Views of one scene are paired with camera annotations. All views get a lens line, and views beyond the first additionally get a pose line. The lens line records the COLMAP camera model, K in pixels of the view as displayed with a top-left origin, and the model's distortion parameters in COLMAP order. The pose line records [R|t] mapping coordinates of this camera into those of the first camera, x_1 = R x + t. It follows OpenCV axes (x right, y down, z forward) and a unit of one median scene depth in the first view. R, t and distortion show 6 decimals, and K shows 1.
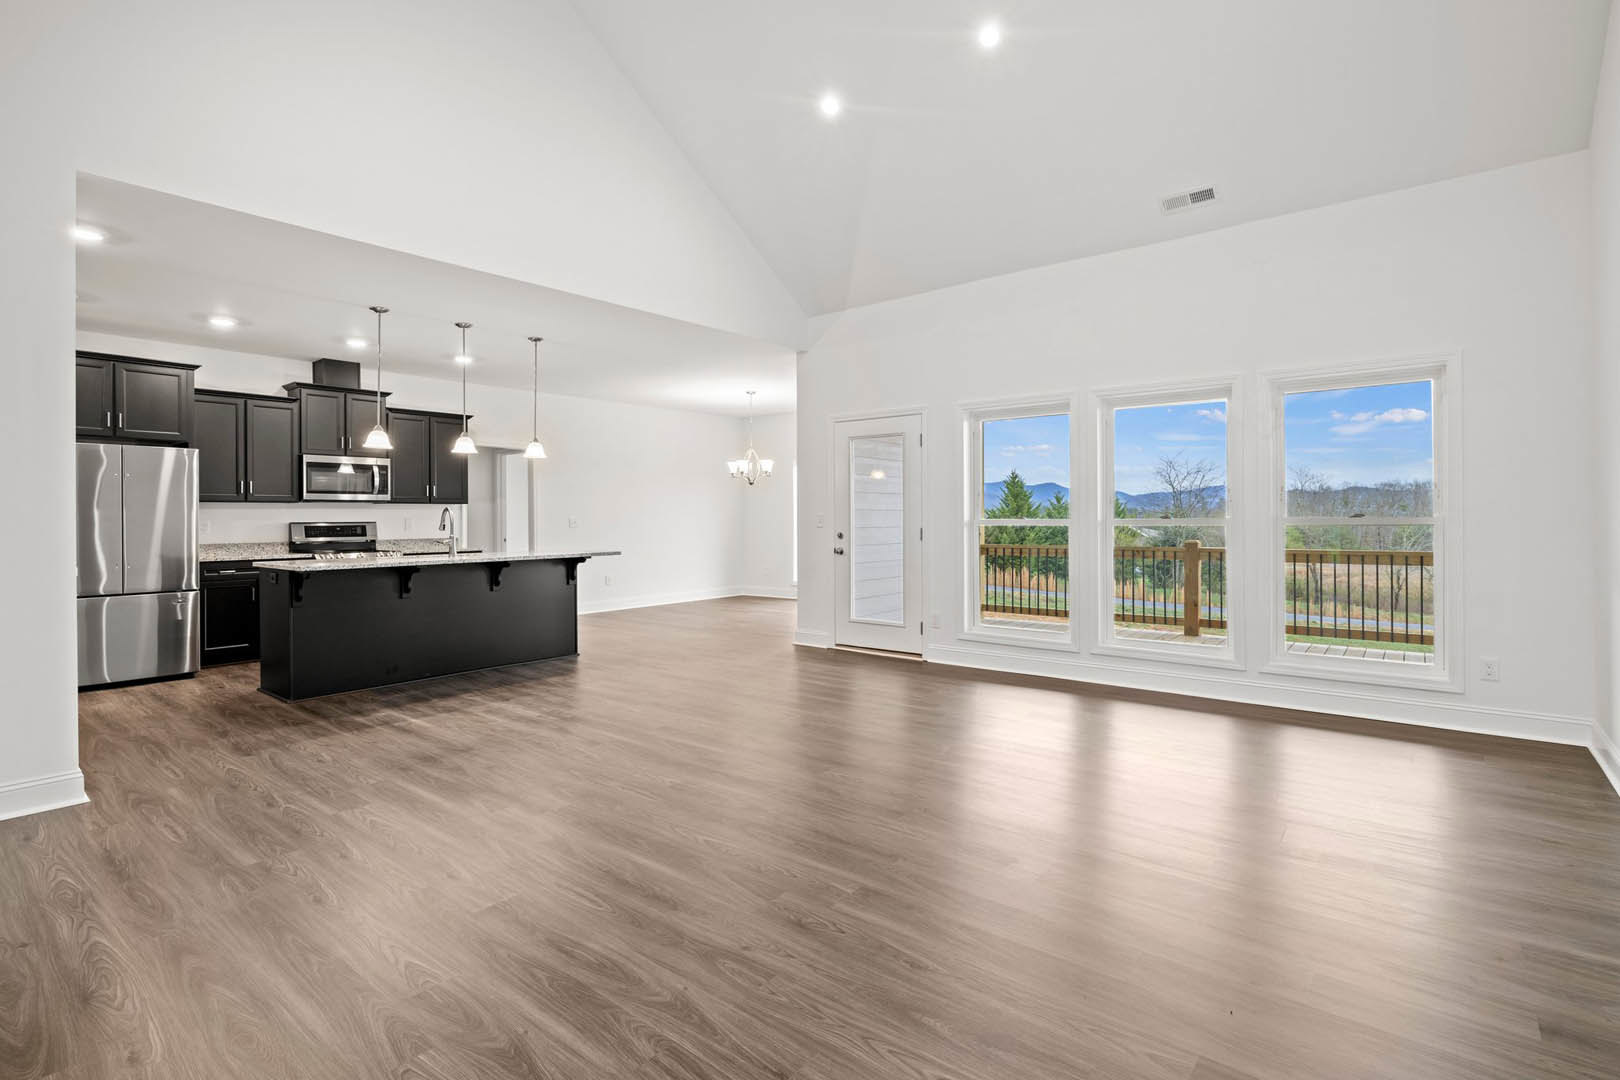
lens RADIAL K [[790.2, 0, 811.4], [0, 790.2, 518.3], [0, 0, 1]] dist [-0.001729, 0.000504]
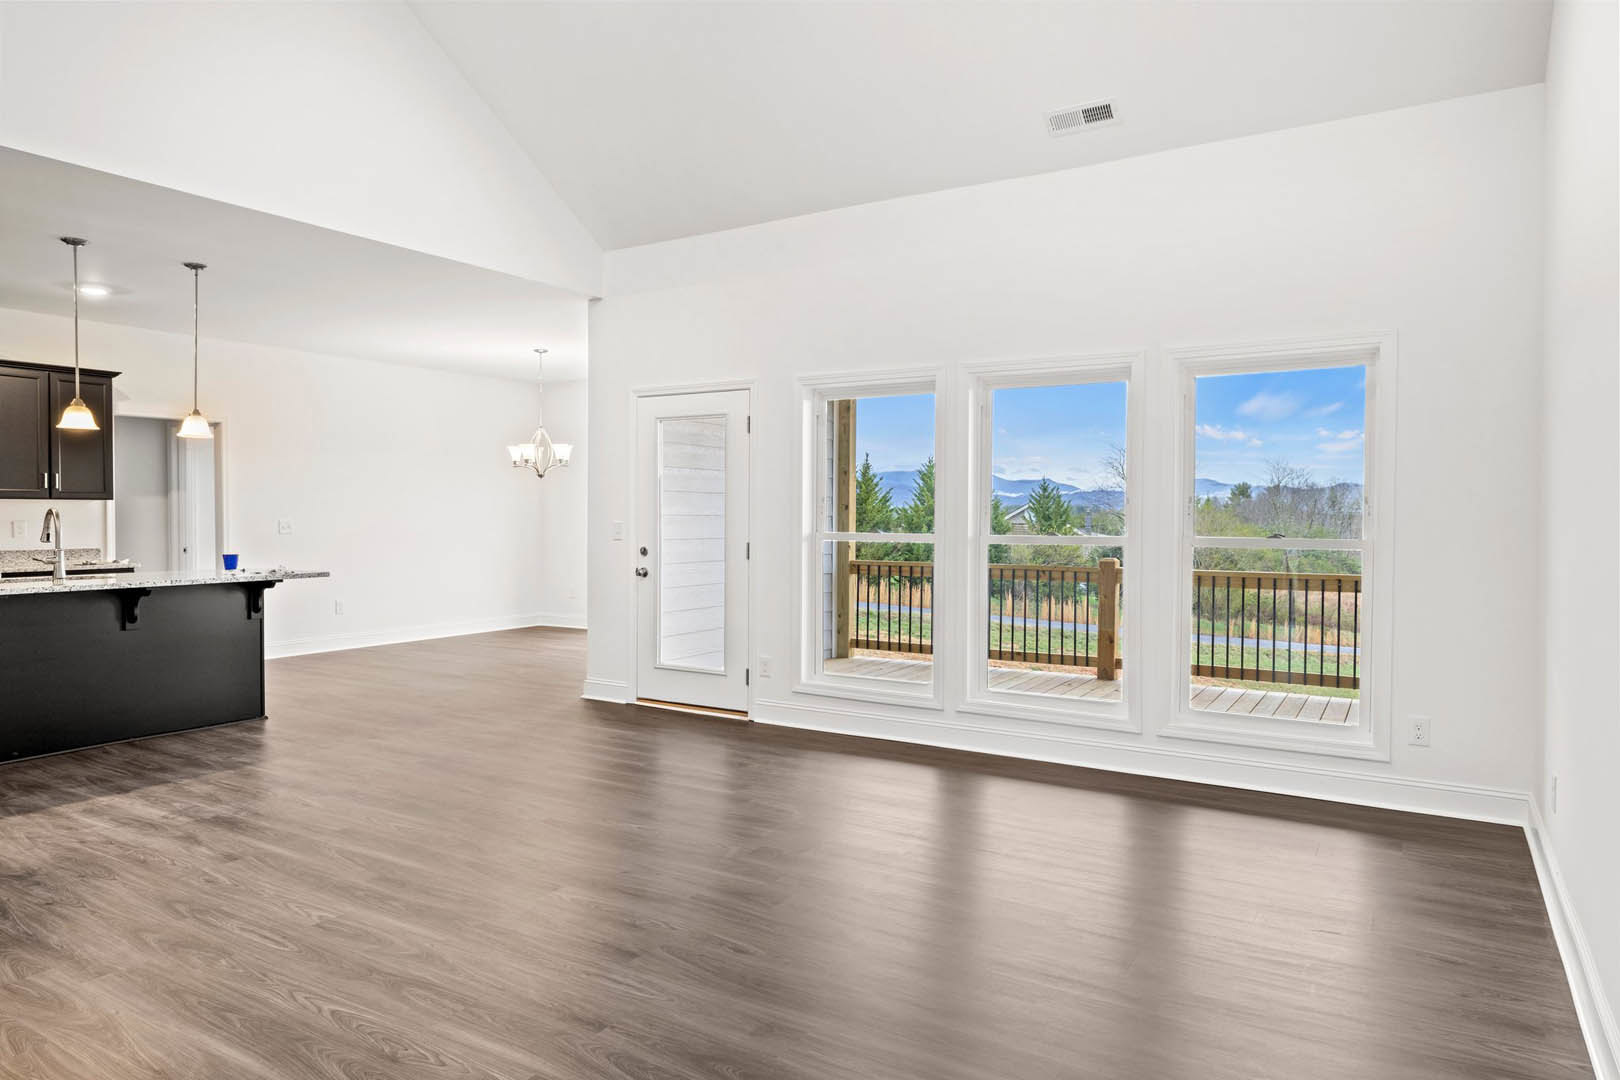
lens RADIAL K [[1033.3, 0, 810.0], [0, 1033.3, 540.0], [0, 0, 1]] dist [0.003452, 0.000028]
pose [[0.992027, 0.007149, 0.125819, 0.073211], [-0.010145, 0.999680, 0.023185, -0.013340], [-0.125613, -0.024277, 0.991782, 0.026898]]
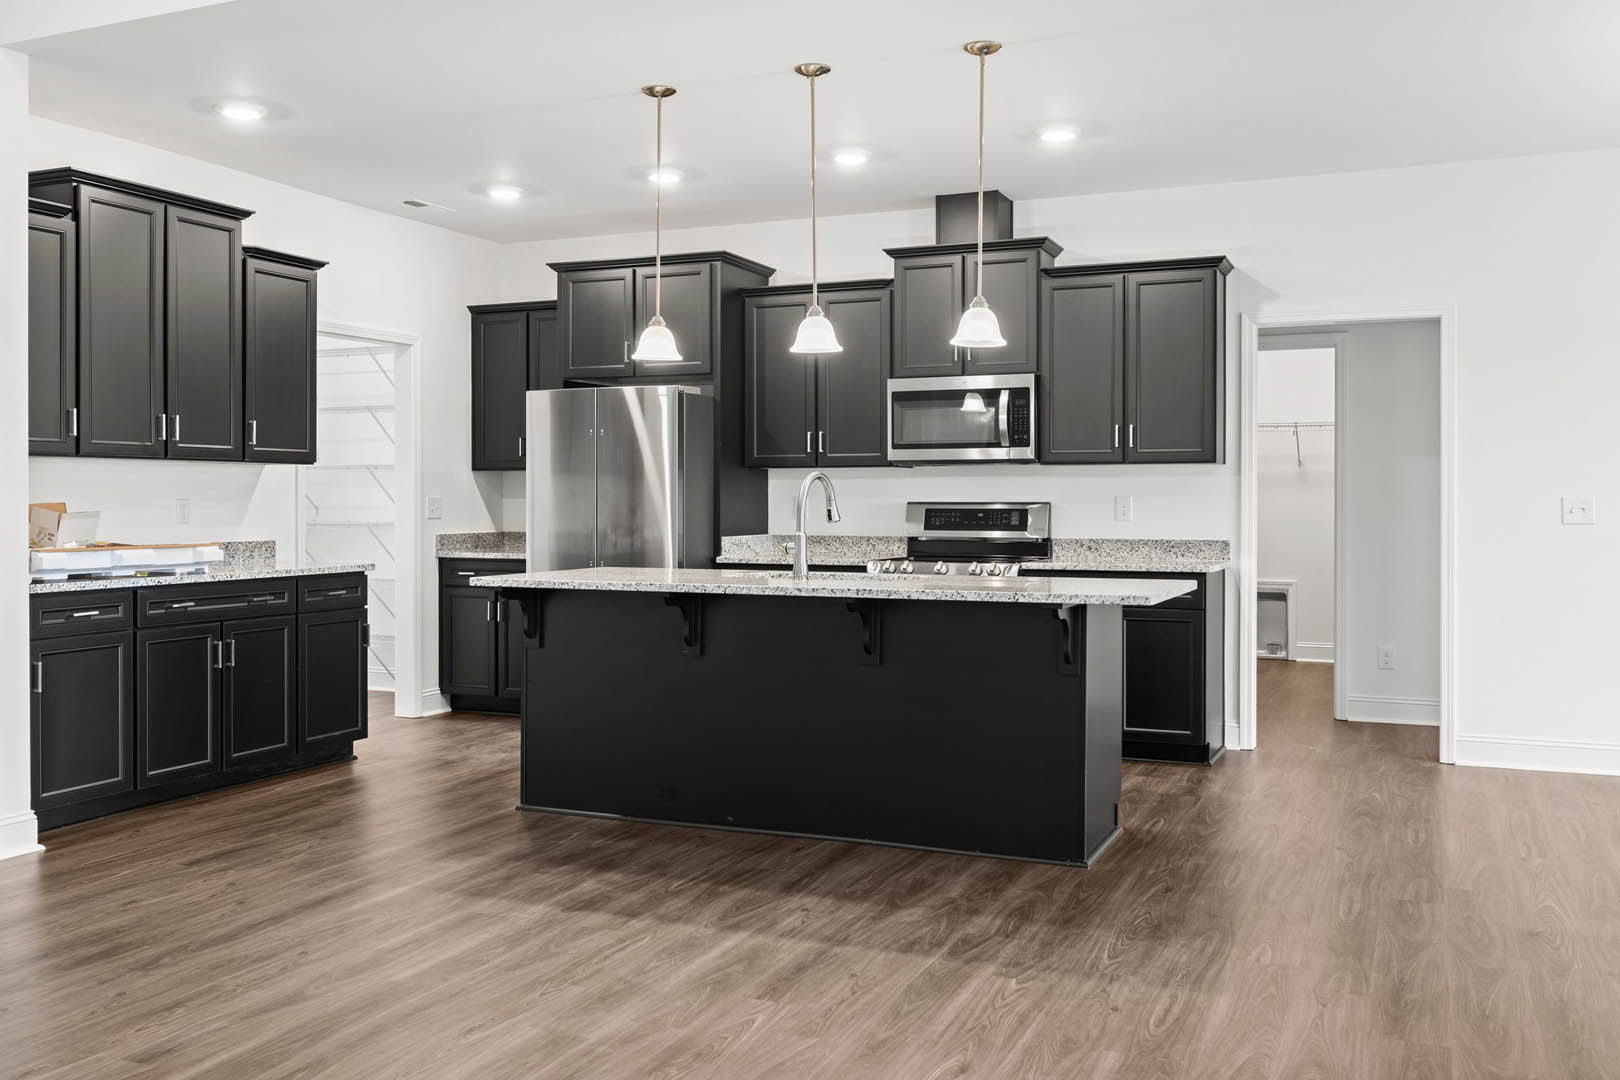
lens RADIAL K [[1418.2, 0, 810.0], [0, 1418.2, 540.0], [0, 0, 1]] dist [-0.007684, -0.001506]
pose [[0.259955, 0.034921, -0.964989, 0.325968], [-0.002450, 0.999366, 0.035505, -0.003674], [0.965618, -0.006866, 0.259876, 0.739771]]
